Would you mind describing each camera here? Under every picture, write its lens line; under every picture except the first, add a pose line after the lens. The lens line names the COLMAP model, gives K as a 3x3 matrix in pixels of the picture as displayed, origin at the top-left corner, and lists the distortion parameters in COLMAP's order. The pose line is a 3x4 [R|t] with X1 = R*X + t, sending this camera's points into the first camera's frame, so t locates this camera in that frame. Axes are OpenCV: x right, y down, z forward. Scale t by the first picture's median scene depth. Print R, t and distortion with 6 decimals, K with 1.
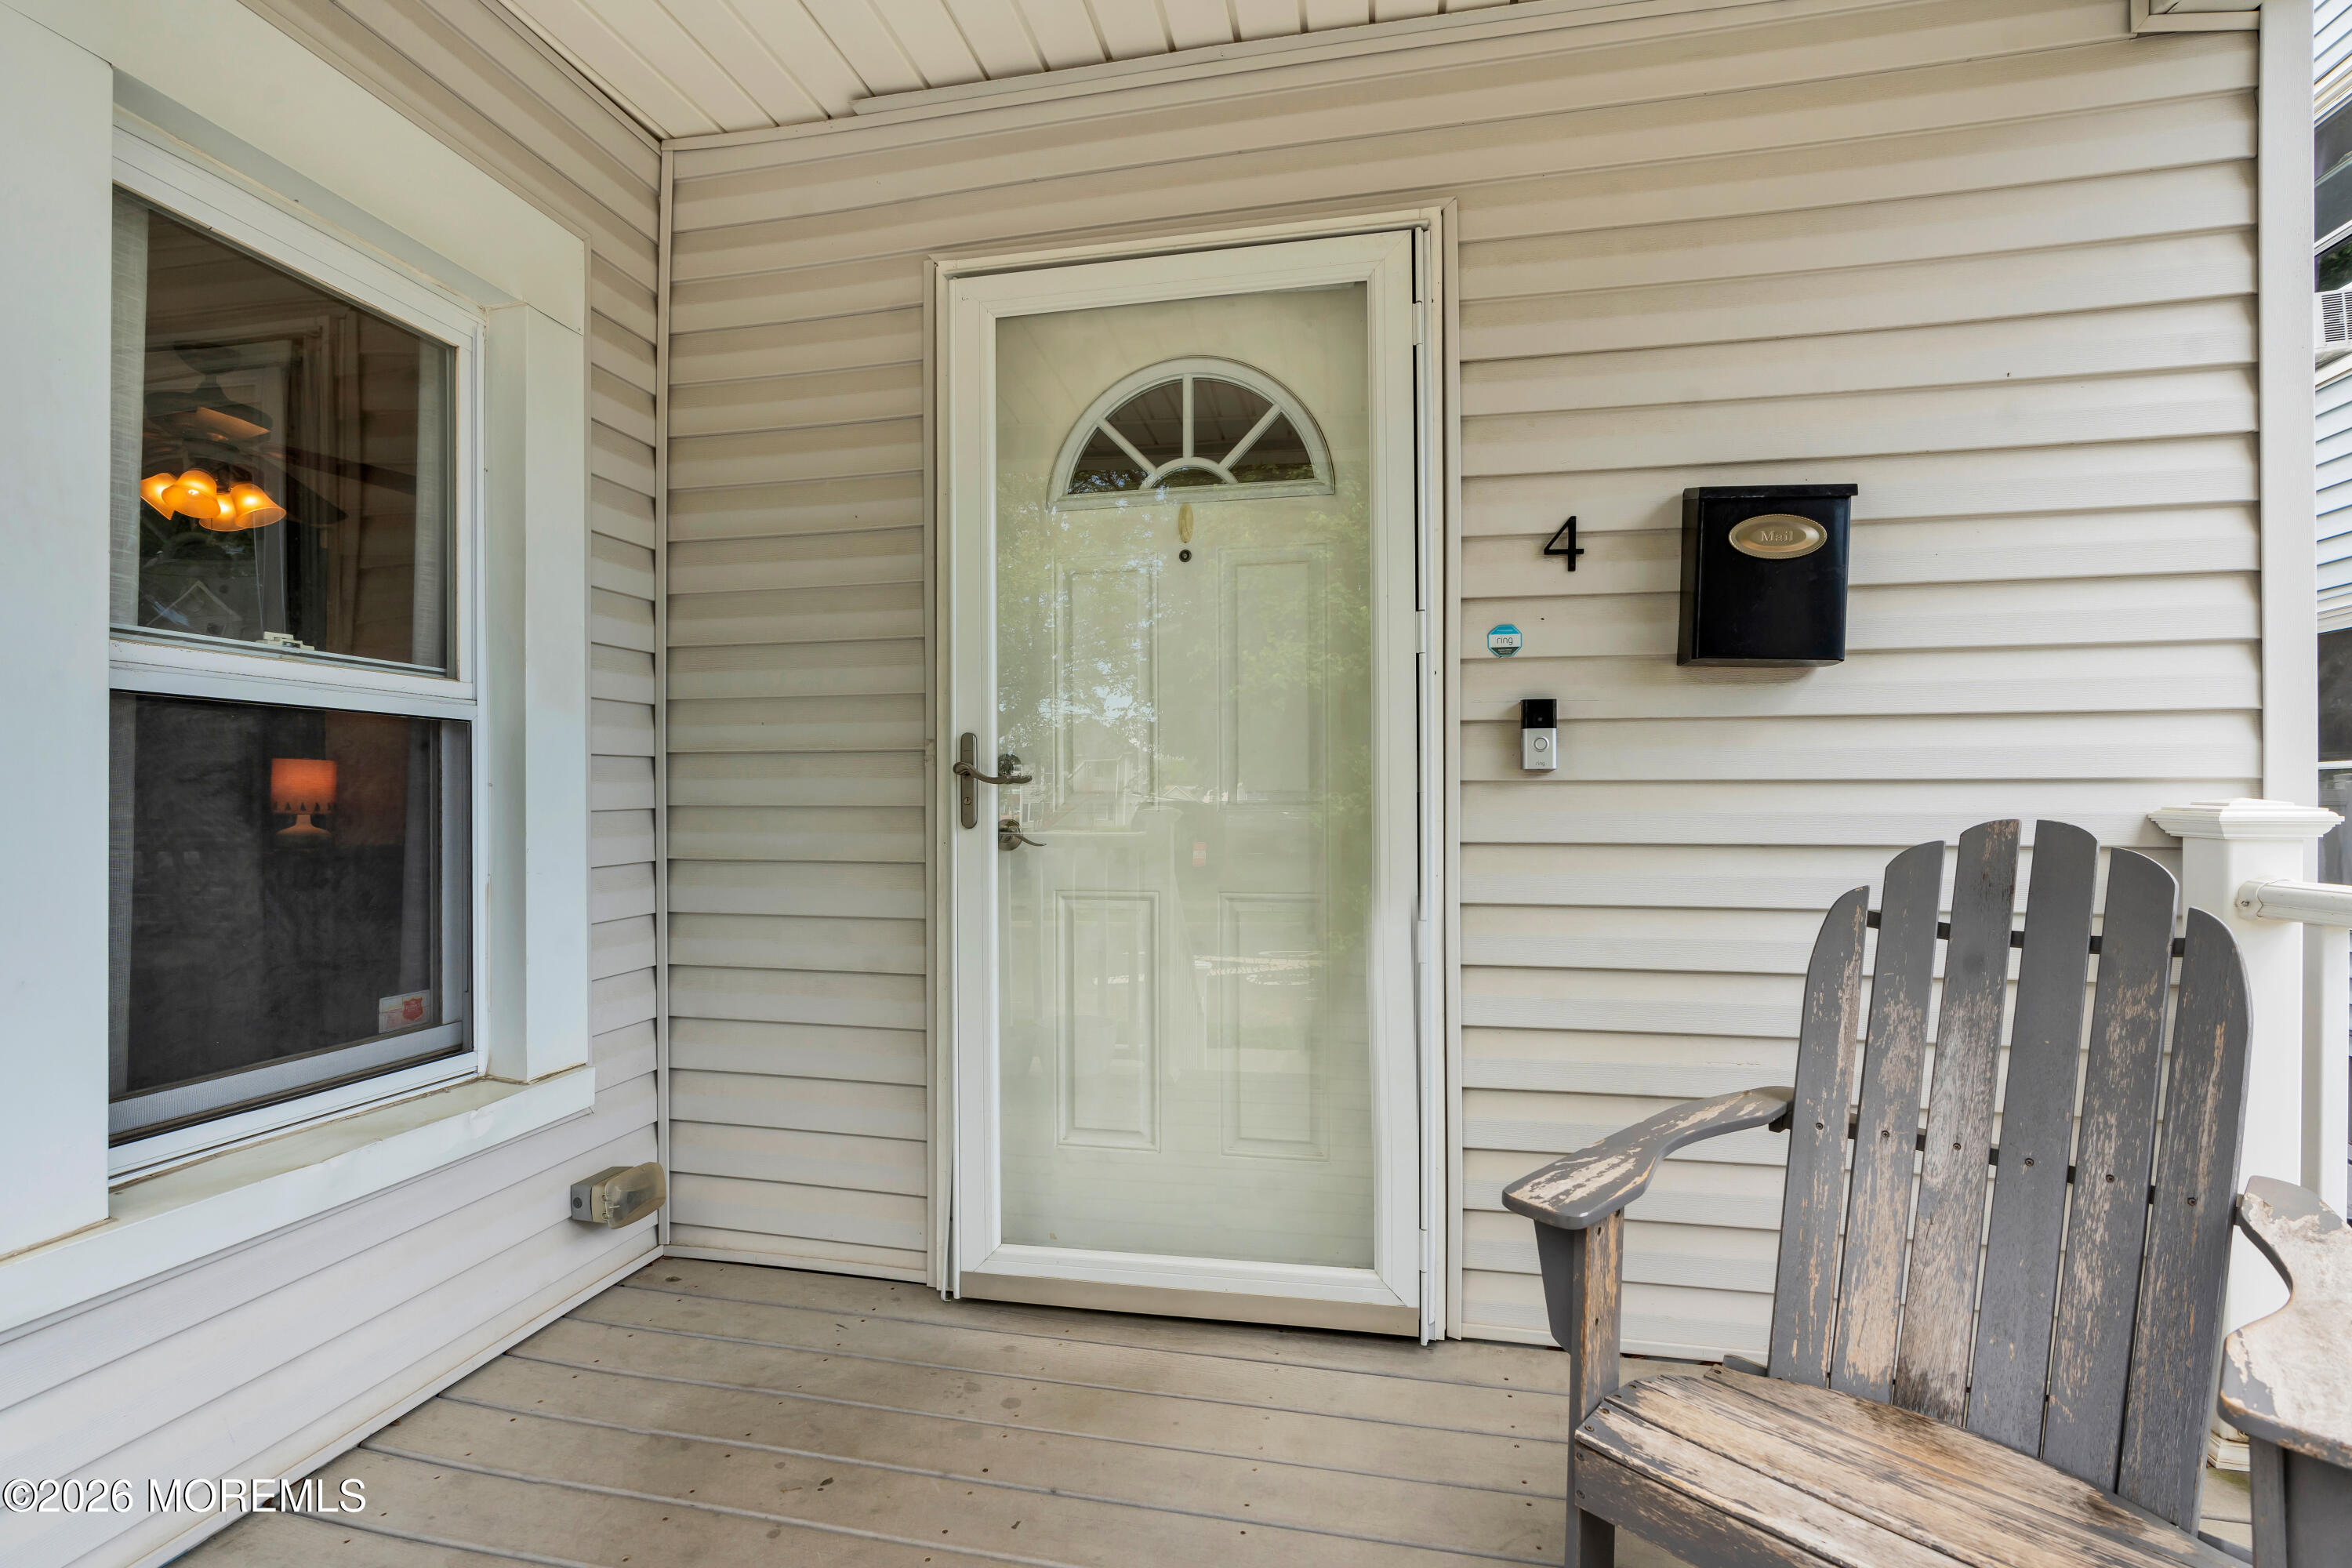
lens RADIAL K [[1125.7, 0, 1119.1], [0, 1125.7, 789.0], [0, 0, 1]] dist [-0.001926, -0.000291]
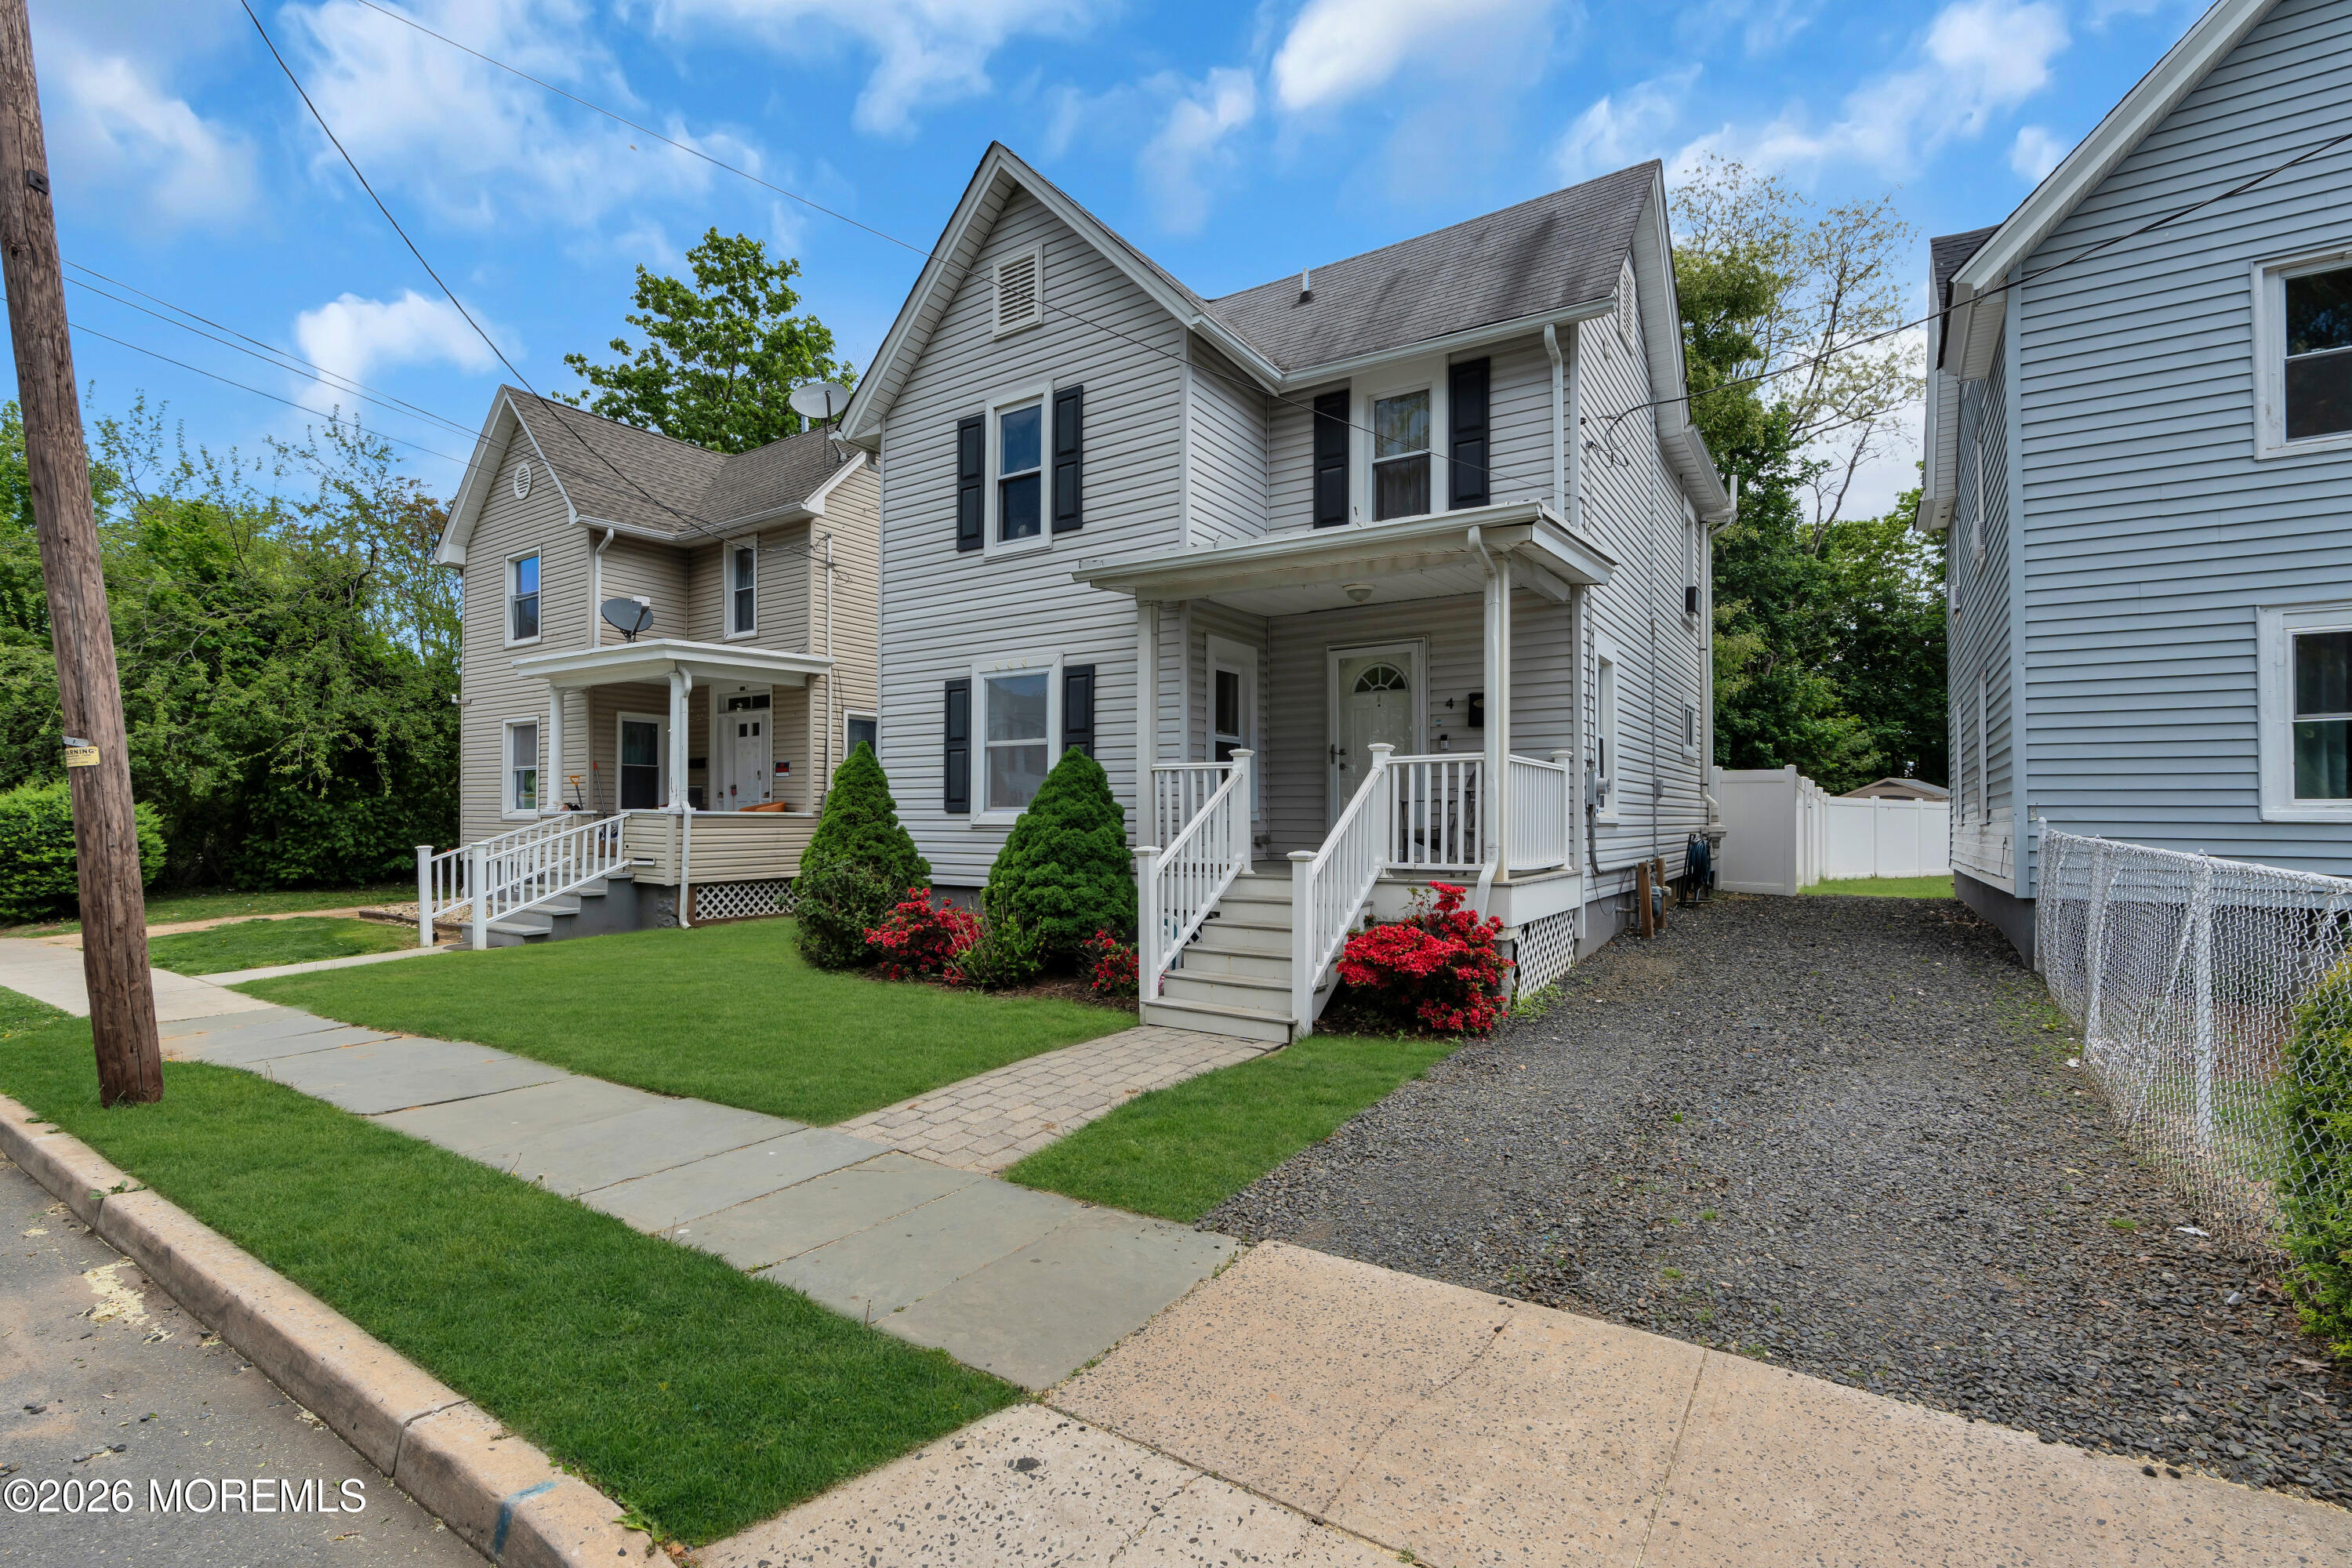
lens RADIAL K [[1046.9, 0, 1170.3], [0, 1046.9, 814.5], [0, 0, 1]] dist [-0.003552, 0.000603]
pose [[0.936733, 0.002690, -0.350034, 0.833664], [-0.001353, 0.999991, 0.004065, 0.247123], [0.350041, -0.003334, 0.936728, -3.650965]]
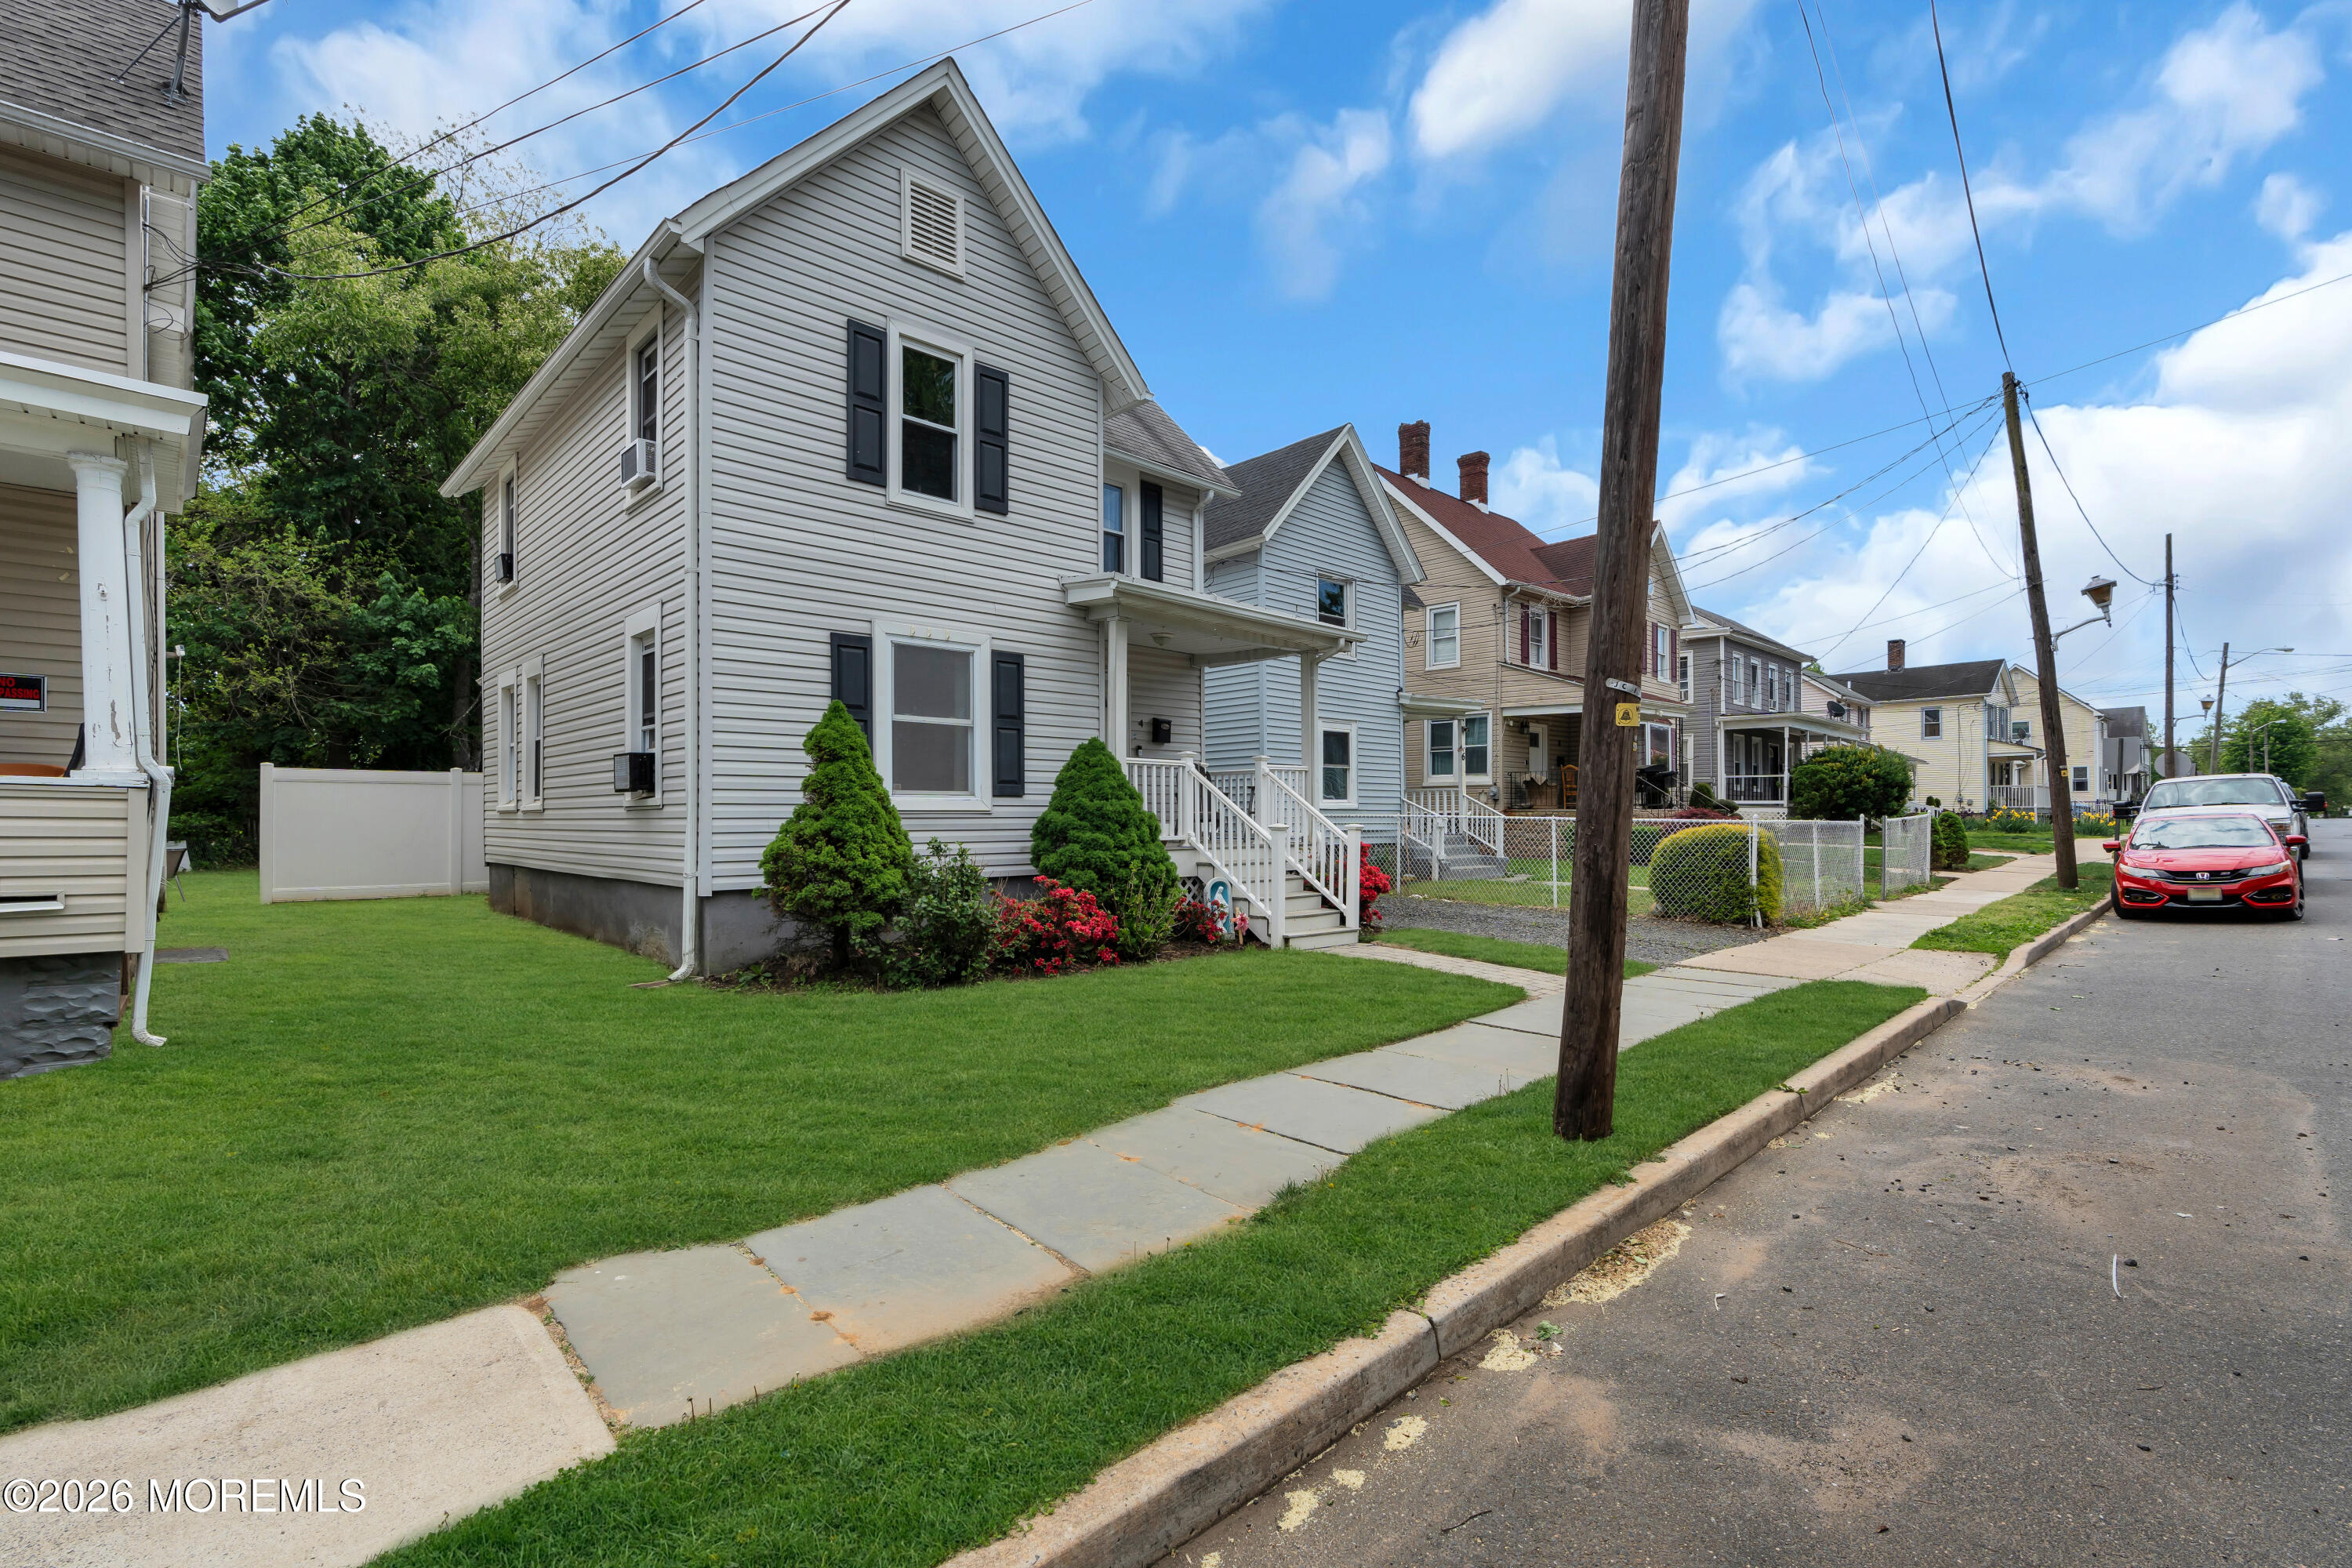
lens RADIAL K [[1046.9, 0, 1170.3], [0, 1046.9, 814.5], [0, 0, 1]] dist [-0.003552, 0.000603]
pose [[0.549841, 0.001421, 0.835268, -4.747343], [-0.004908, 0.999987, 0.001529, 0.321644], [-0.835255, -0.004941, 0.549841, -2.605224]]
